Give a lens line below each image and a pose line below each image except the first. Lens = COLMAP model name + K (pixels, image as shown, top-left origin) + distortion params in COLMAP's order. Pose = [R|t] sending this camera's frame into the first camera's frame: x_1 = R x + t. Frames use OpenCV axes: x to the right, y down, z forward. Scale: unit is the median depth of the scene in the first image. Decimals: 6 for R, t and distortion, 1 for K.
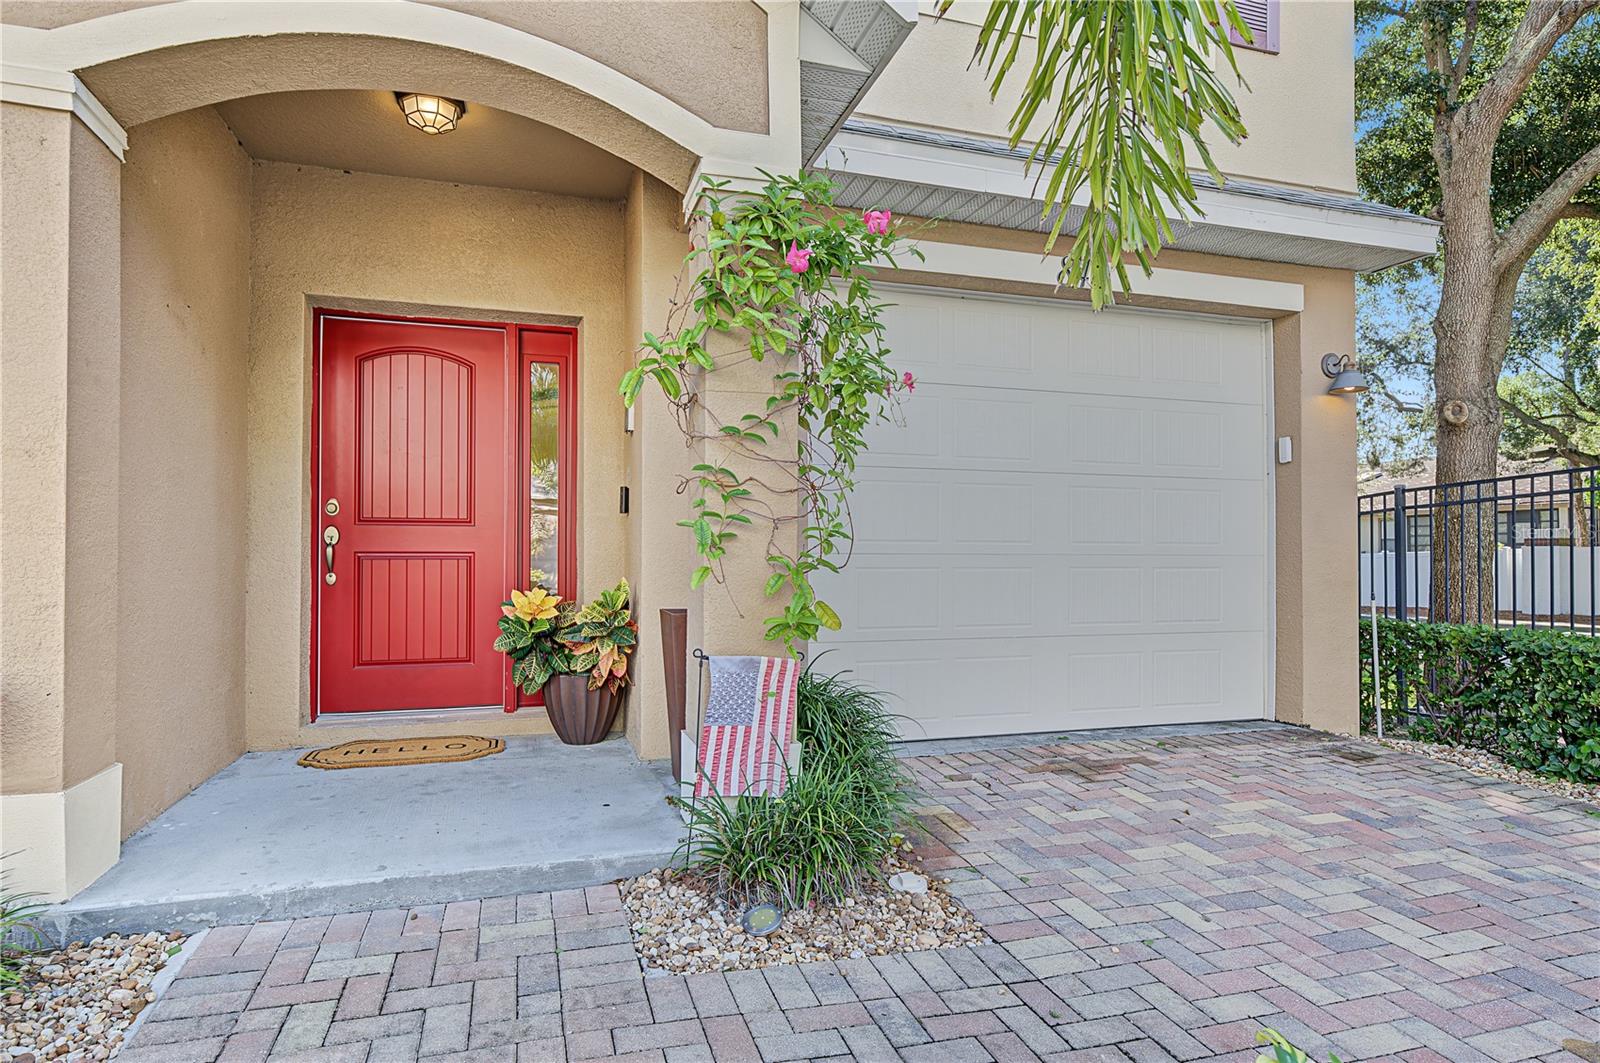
lens RADIAL K [[887.1, 0, 785.1], [0, 887.1, 527.2], [0, 0, 1]] dist [0.001536, -0.000100]
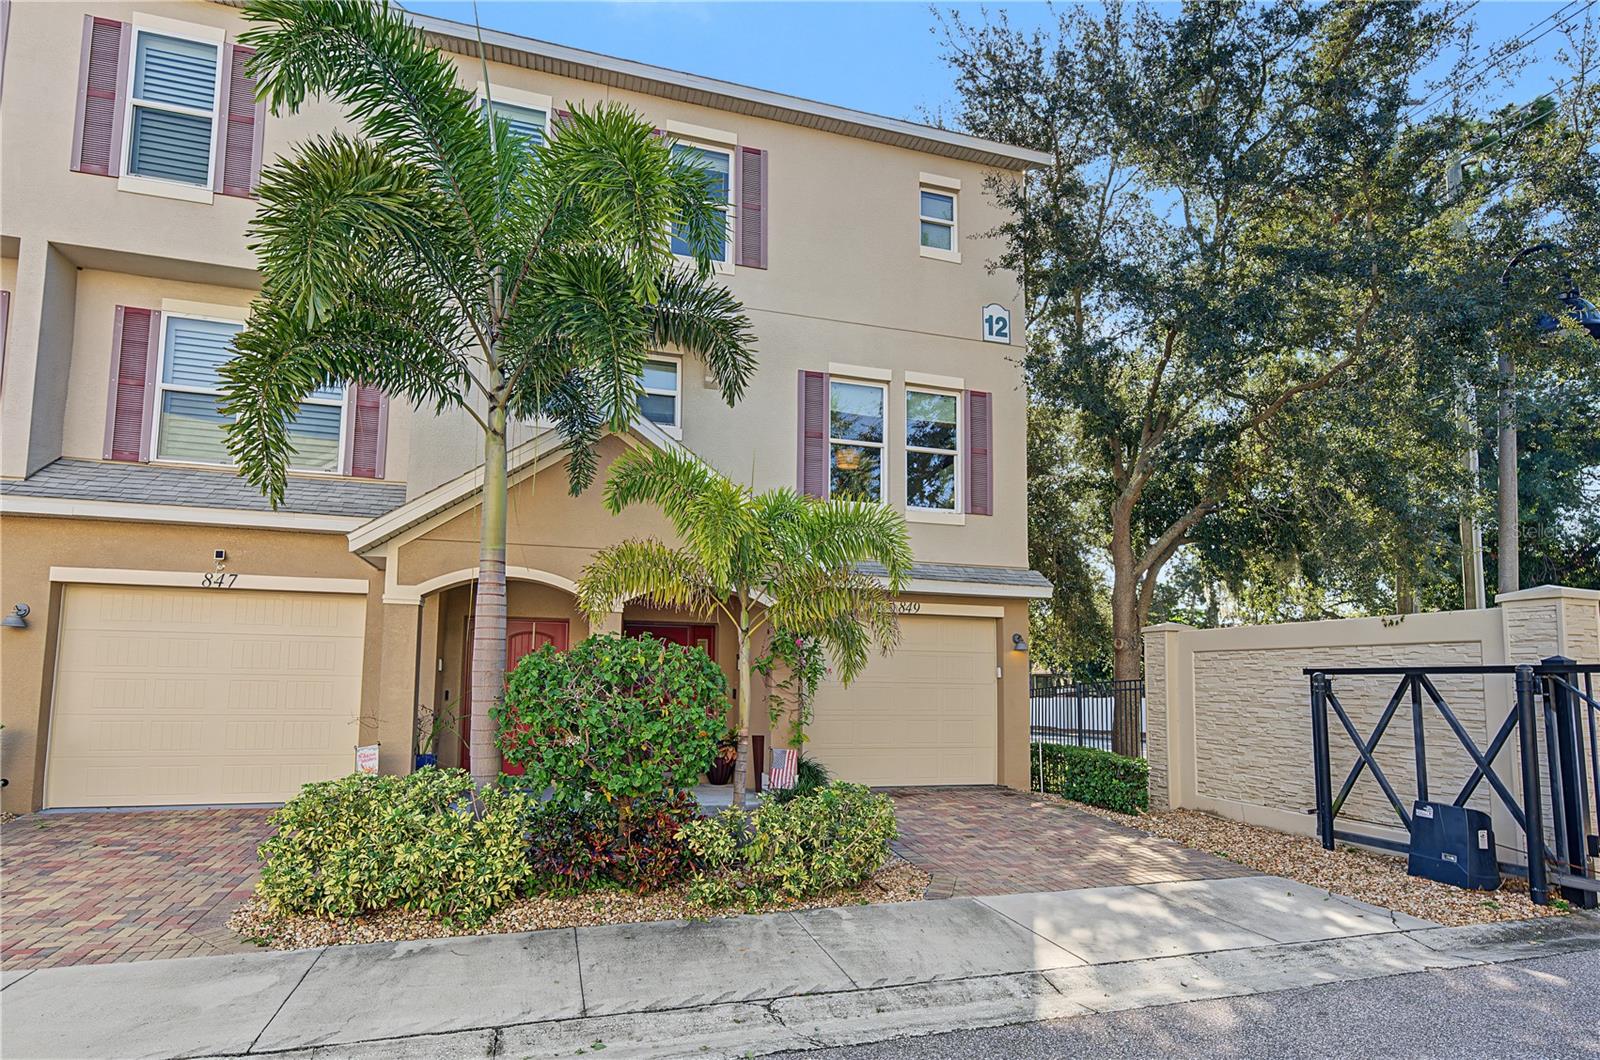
lens RADIAL K [[814.5, 0, 773.0], [0, 814.5, 602.5], [0, 0, 1]] dist [0.002657, -0.000656]
pose [[0.999684, 0.008607, -0.023636, -0.011198], [-0.010233, 0.997525, -0.069569, -0.193232], [0.022979, 0.069789, 0.997297, -2.076092]]
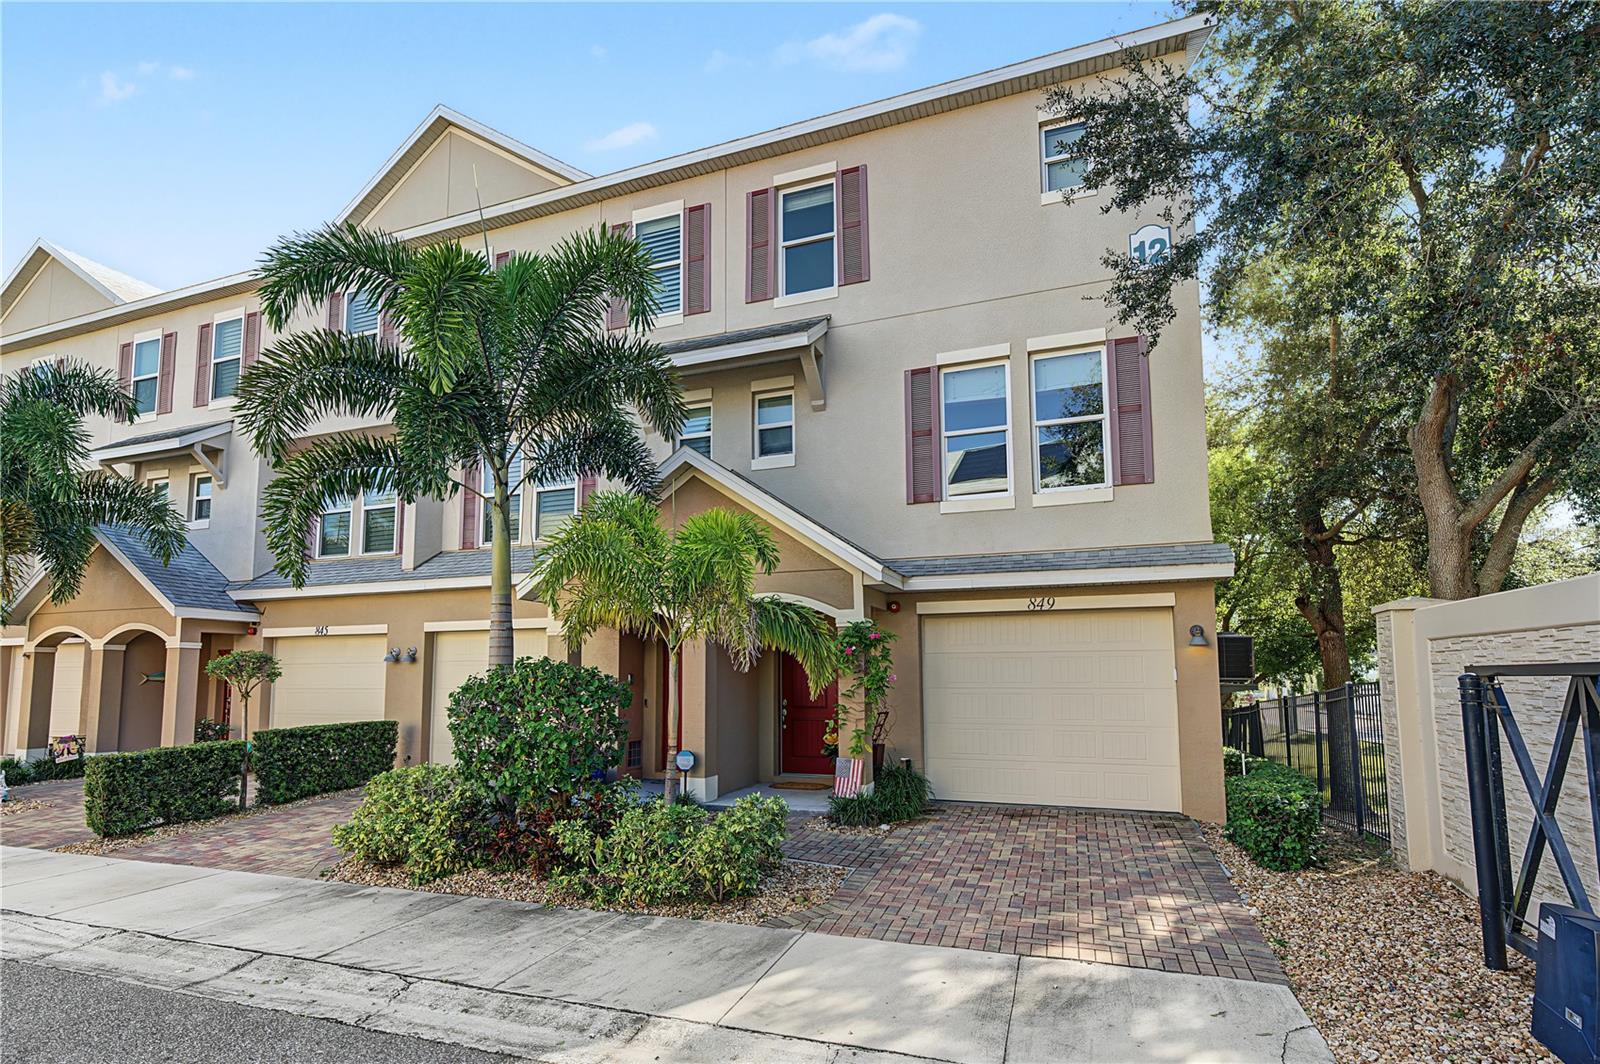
lens RADIAL K [[753.3, 0, 791.2], [0, 753.3, 603.0], [0, 0, 1]] dist [0.003725, -0.002114]
pose [[0.793781, -0.066760, -0.604529, 1.488115], [0.023745, 0.996601, -0.078879, -0.219384], [0.607740, 0.048258, 0.792668, -1.412810]]
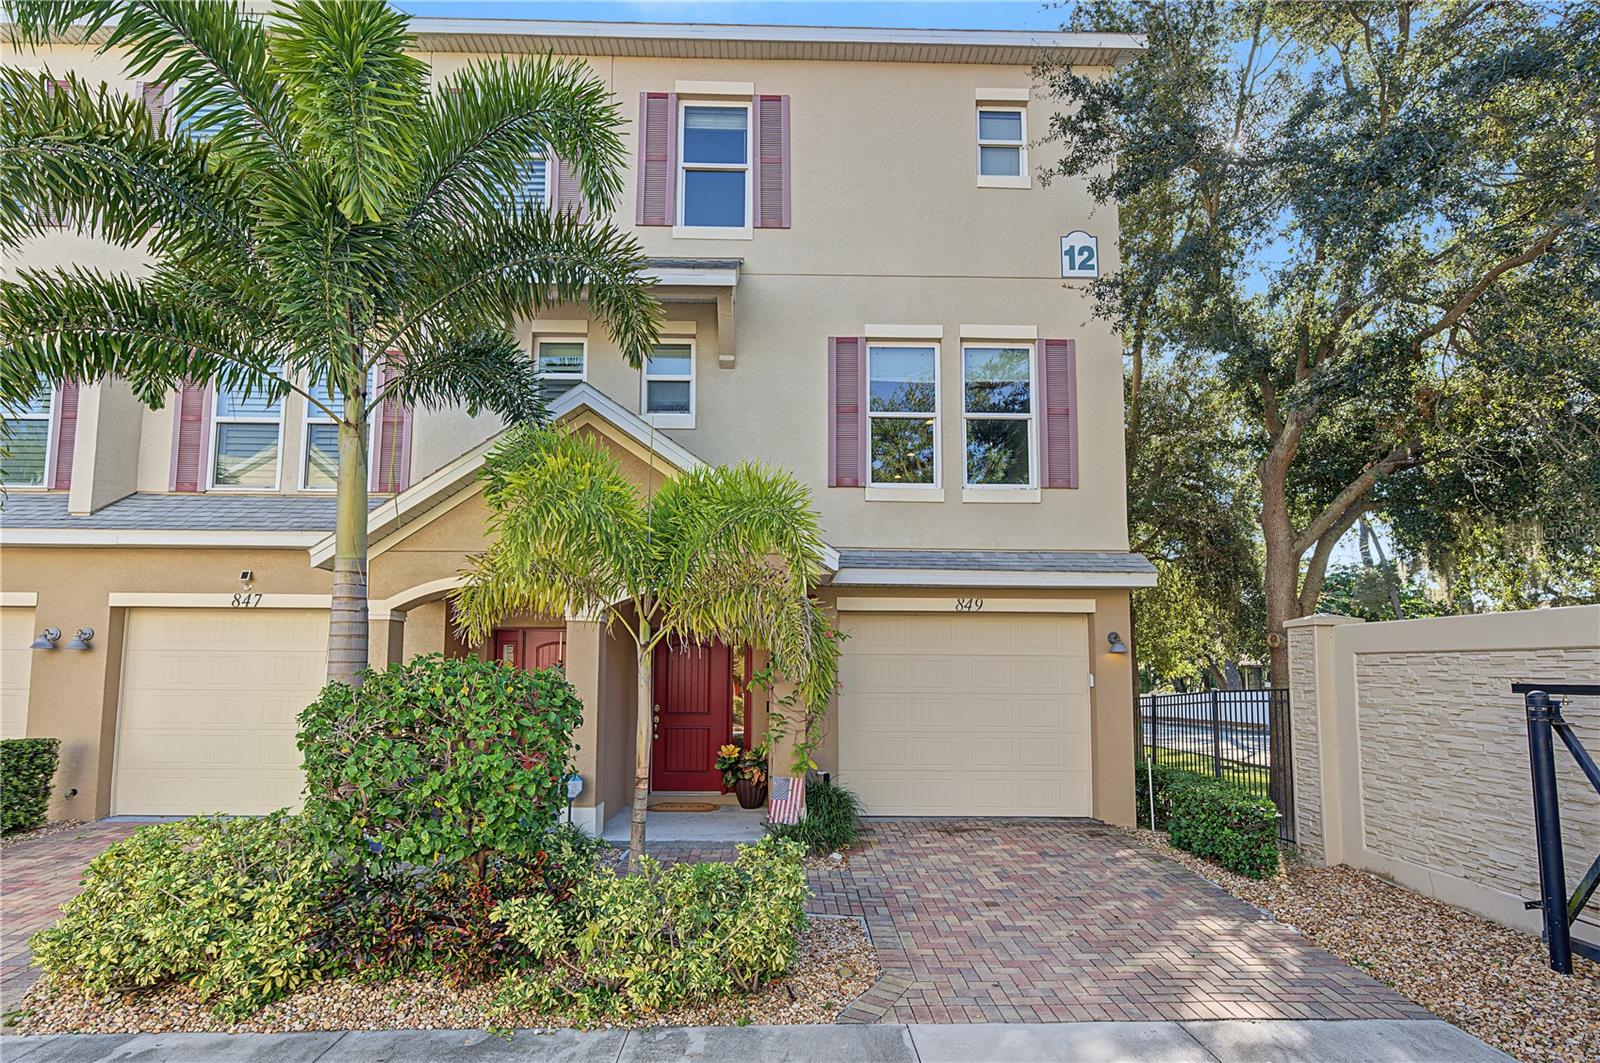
lens RADIAL K [[753.3, 0, 783.4], [0, 753.3, 603.2], [0, 0, 1]] dist [0.003725, -0.002114]
pose [[0.960675, -0.022199, -0.276786, 0.608239], [0.004645, 0.997945, -0.063914, -0.254954], [0.277636, 0.060115, 0.958804, -1.357799]]
